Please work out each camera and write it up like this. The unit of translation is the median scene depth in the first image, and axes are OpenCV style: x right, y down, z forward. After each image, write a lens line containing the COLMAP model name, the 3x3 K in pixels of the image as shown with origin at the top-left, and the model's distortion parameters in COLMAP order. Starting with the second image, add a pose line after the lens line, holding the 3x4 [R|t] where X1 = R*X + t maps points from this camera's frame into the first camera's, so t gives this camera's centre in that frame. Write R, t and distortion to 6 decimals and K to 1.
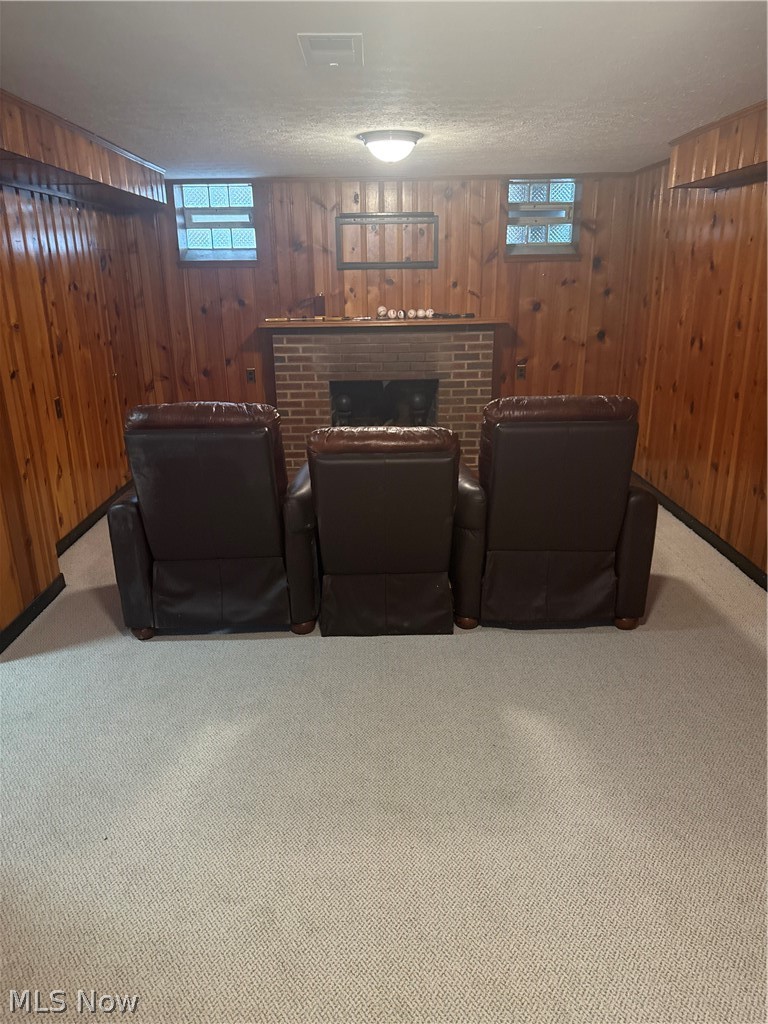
lens RADIAL K [[734.3, 0, 384.0], [0, 734.3, 512.0], [0, 0, 1]] dist [0.001351, -0.003109]
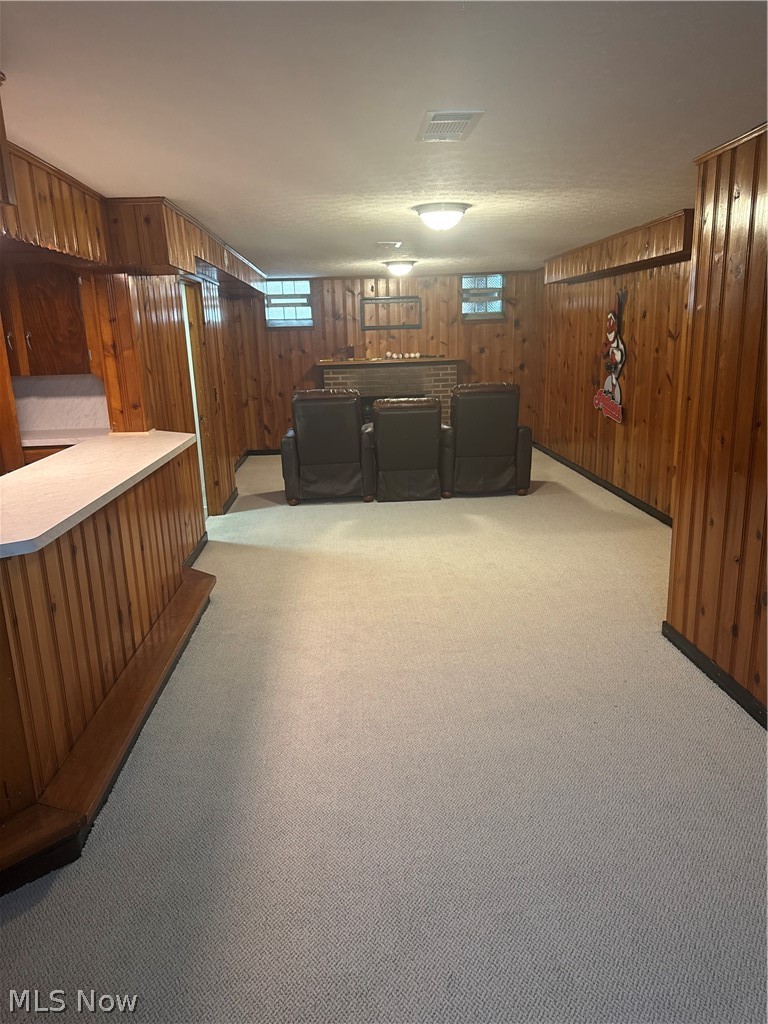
lens RADIAL K [[712.8, 0, 384.0], [0, 712.8, 512.0], [0, 0, 1]] dist [0.032033, -0.000213]
pose [[0.999046, -0.026640, 0.034609, -0.079544], [0.029023, 0.997106, -0.070260, 0.194854], [-0.032637, 0.071197, 0.996928, -0.584062]]
